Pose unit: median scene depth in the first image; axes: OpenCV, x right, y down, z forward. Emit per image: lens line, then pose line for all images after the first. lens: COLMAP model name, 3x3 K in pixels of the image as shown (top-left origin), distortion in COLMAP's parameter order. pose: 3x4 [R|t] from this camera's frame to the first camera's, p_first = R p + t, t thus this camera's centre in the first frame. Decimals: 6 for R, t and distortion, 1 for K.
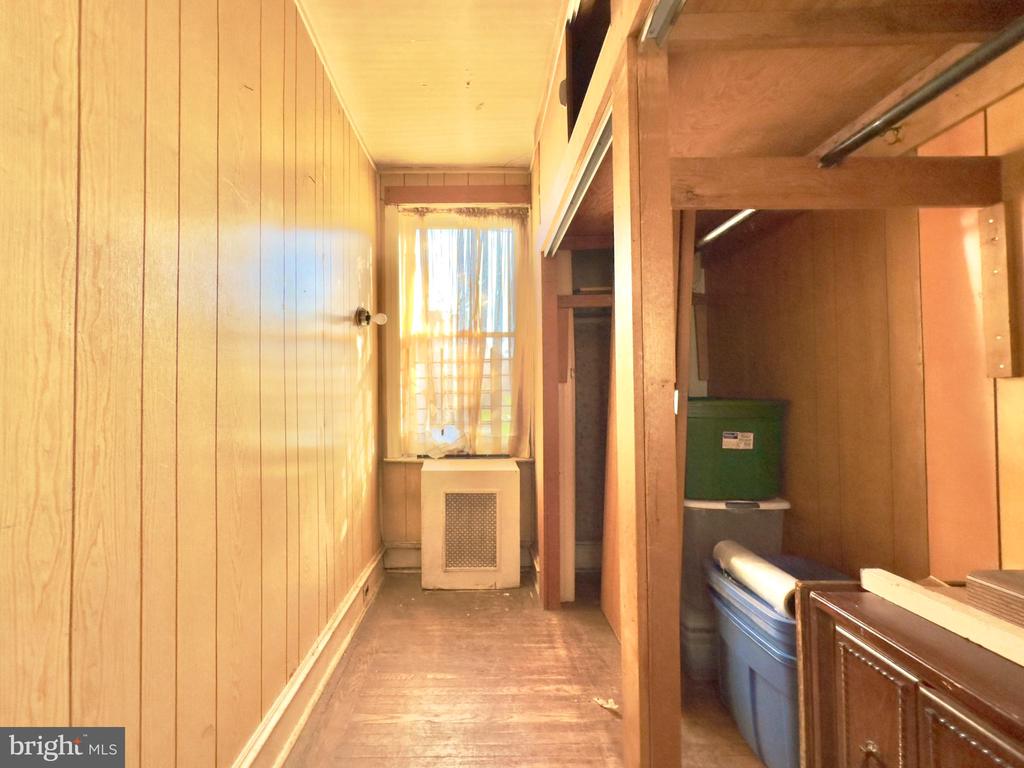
lens RADIAL K [[450.3, 0, 517.3], [0, 450.3, 386.3], [0, 0, 1]] dist [-0.000252, 0.000152]
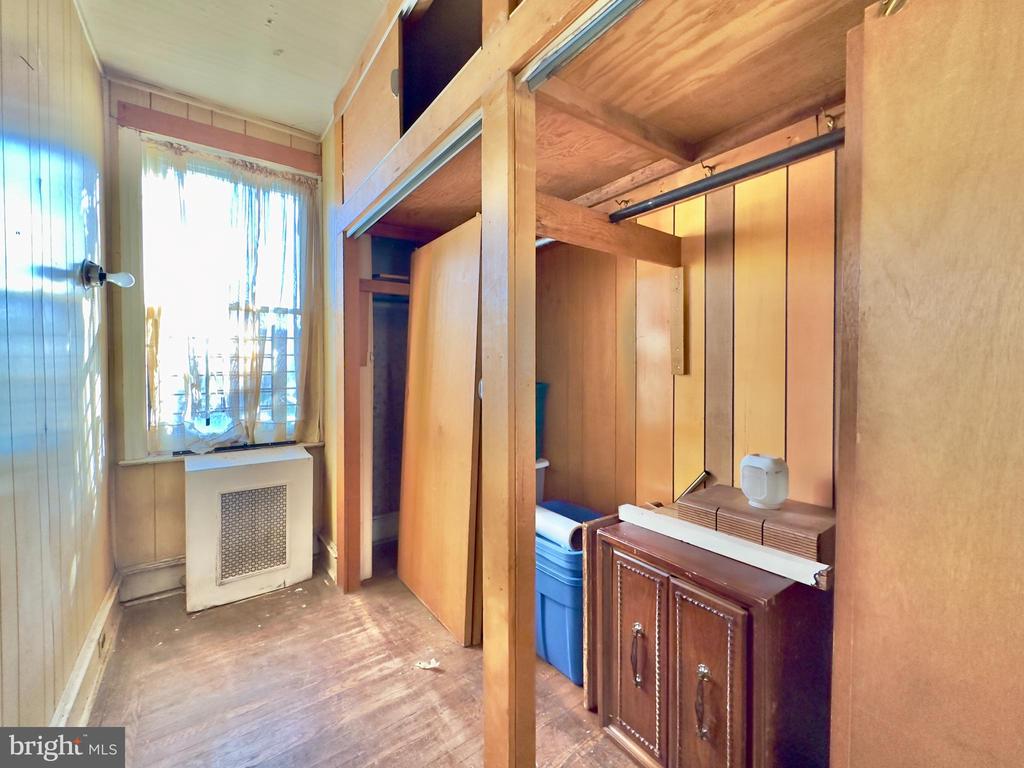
lens RADIAL K [[403.4, 0, 513.8], [0, 403.4, 371.9], [0, 0, 1]] dist [0.000484, 0.000339]
pose [[0.830085, 0.008518, 0.557571, -0.140166], [-0.025242, 0.999432, 0.022310, -0.027238], [-0.557065, -0.032593, 0.829829, 0.069595]]
